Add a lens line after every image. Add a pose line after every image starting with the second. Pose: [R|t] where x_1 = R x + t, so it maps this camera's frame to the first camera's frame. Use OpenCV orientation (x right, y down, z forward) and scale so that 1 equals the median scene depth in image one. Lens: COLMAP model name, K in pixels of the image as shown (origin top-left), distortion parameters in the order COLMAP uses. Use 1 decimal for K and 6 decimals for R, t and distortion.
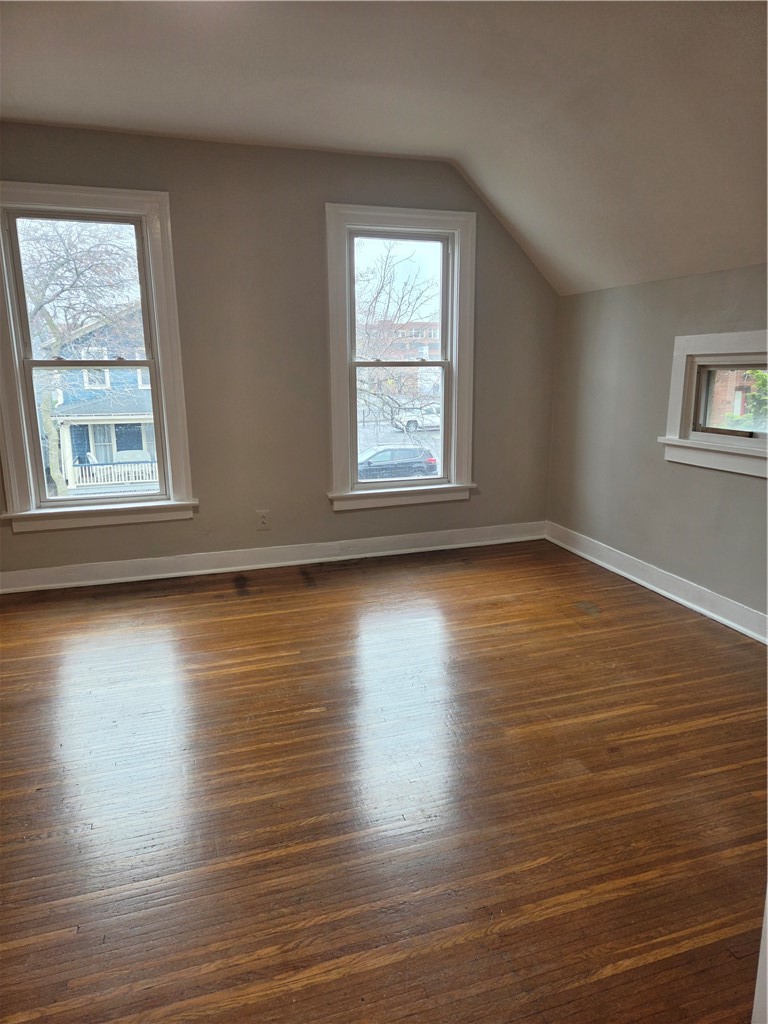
lens RADIAL K [[686.7, 0, 390.6], [0, 686.7, 508.2], [0, 0, 1]] dist [0.076088, -0.070480]
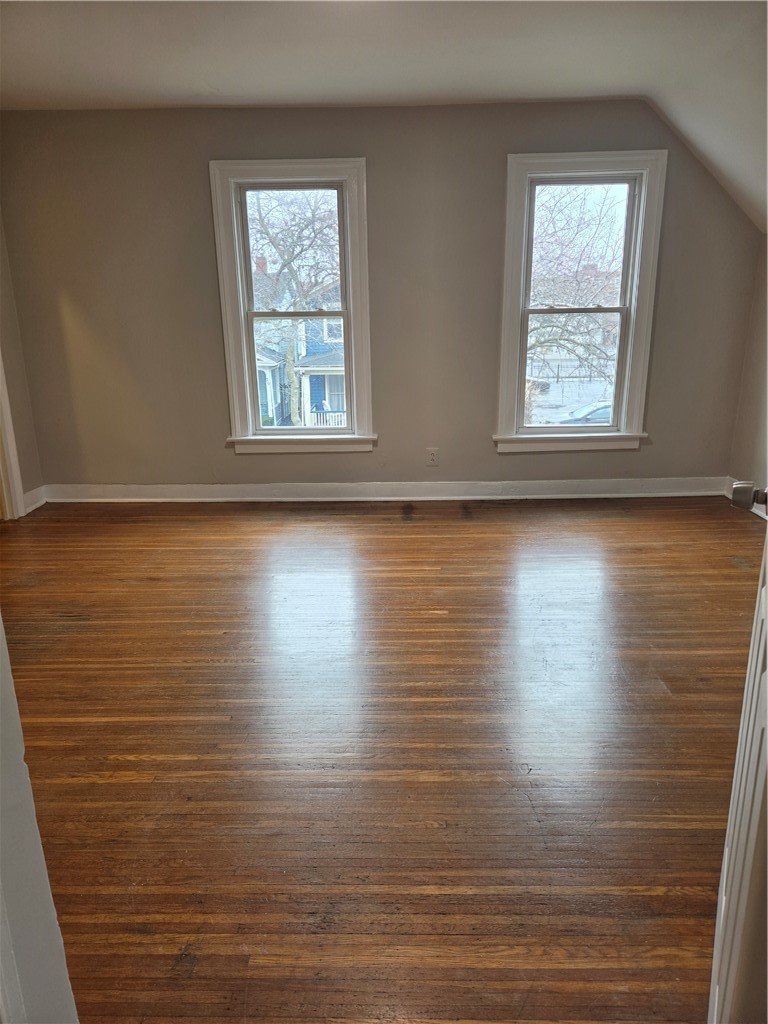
lens RADIAL K [[686.4, 0, 380.4], [0, 686.4, 514.7], [0, 0, 1]] dist [0.082446, -0.078422]
pose [[0.942914, 0.085667, -0.321831, 0.109704], [-0.062198, 0.994646, 0.082531, 0.026058], [0.327178, -0.057803, 0.943193, -0.085596]]
